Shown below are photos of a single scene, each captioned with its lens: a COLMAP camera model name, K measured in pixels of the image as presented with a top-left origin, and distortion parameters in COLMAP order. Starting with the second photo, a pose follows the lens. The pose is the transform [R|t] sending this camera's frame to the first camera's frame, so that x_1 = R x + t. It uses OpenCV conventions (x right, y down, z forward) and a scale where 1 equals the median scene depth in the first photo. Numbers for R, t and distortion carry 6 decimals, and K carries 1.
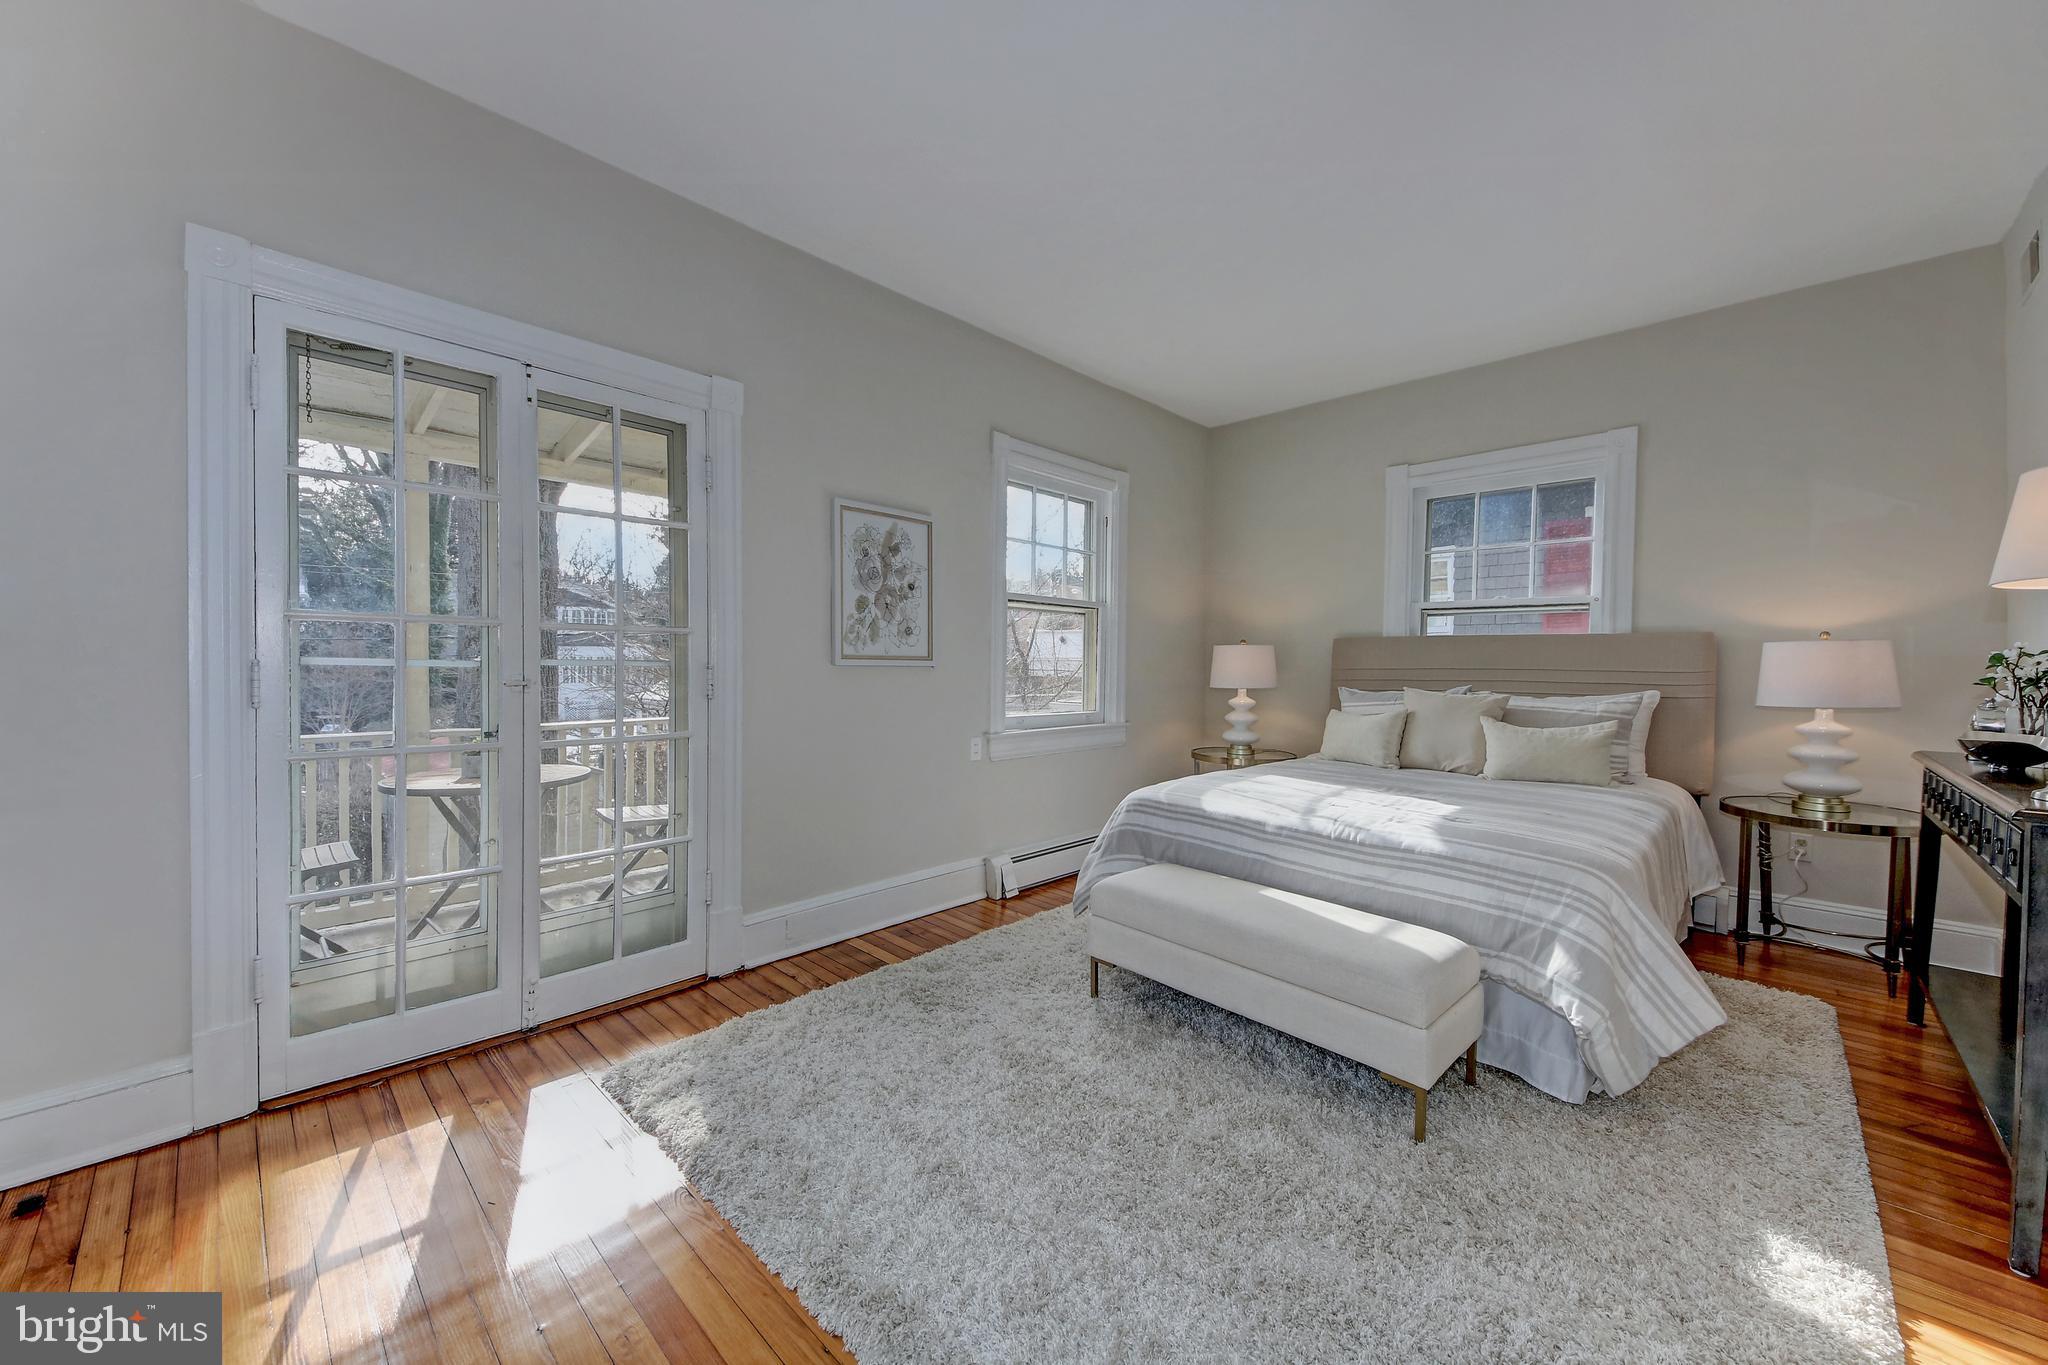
lens RADIAL K [[770.4, 0, 1034.7], [0, 770.4, 666.5], [0, 0, 1]] dist [0.001586, -0.000236]
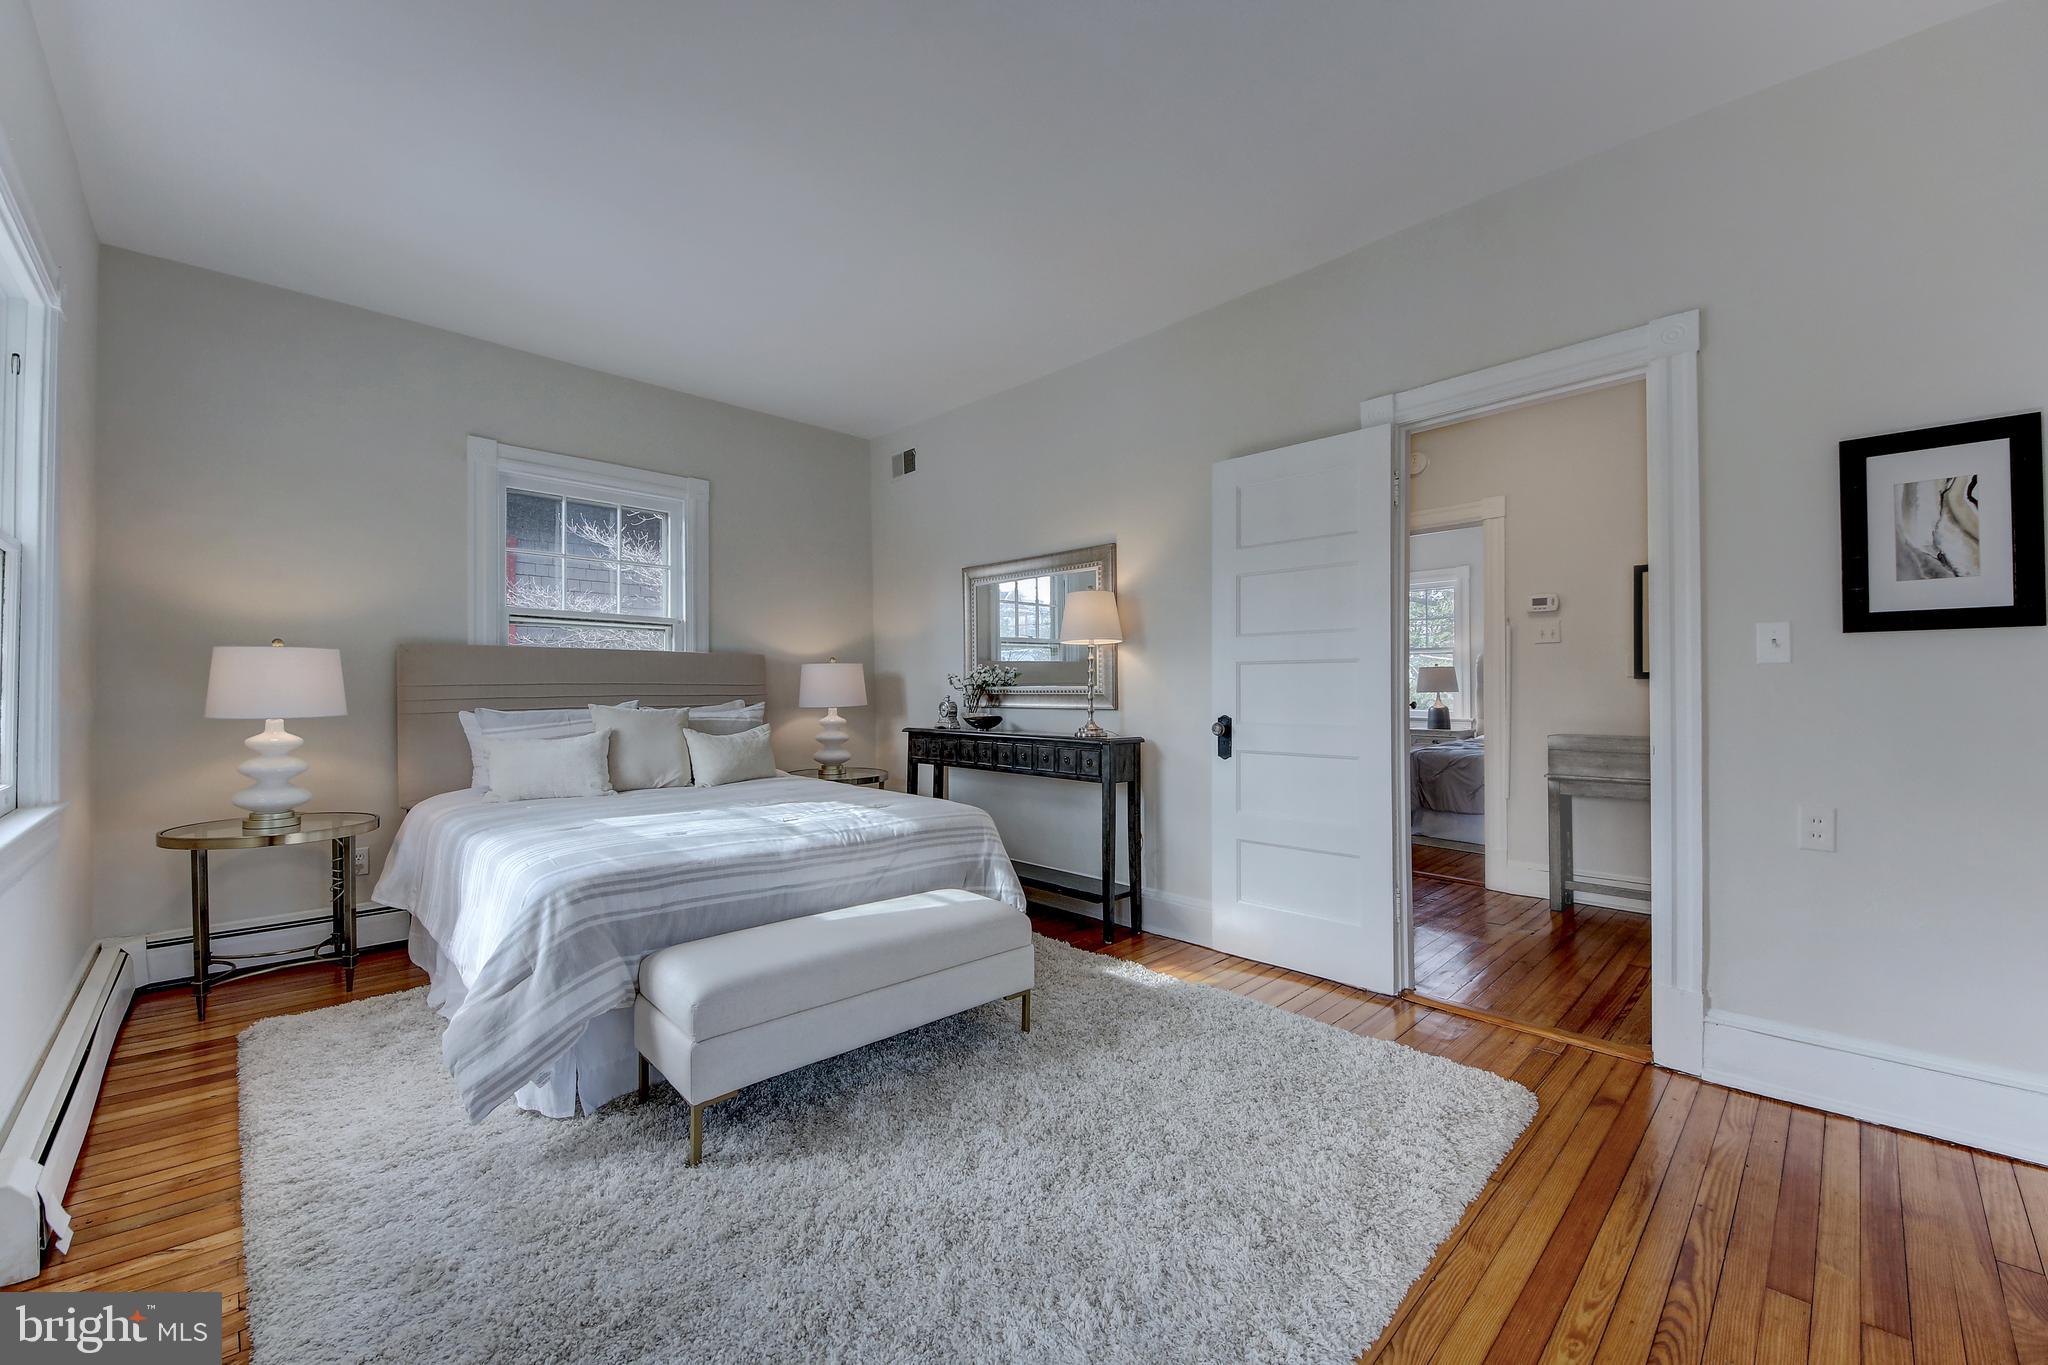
lens RADIAL K [[770.4, 0, 1034.7], [0, 770.4, 666.5], [0, 0, 1]] dist [0.001586, -0.000236]
pose [[0.001084, 0.018134, 0.999835, -0.453706], [0.005693, 0.999819, -0.018140, 0.002677], [-0.999983, 0.005712, 0.000981, 0.520911]]
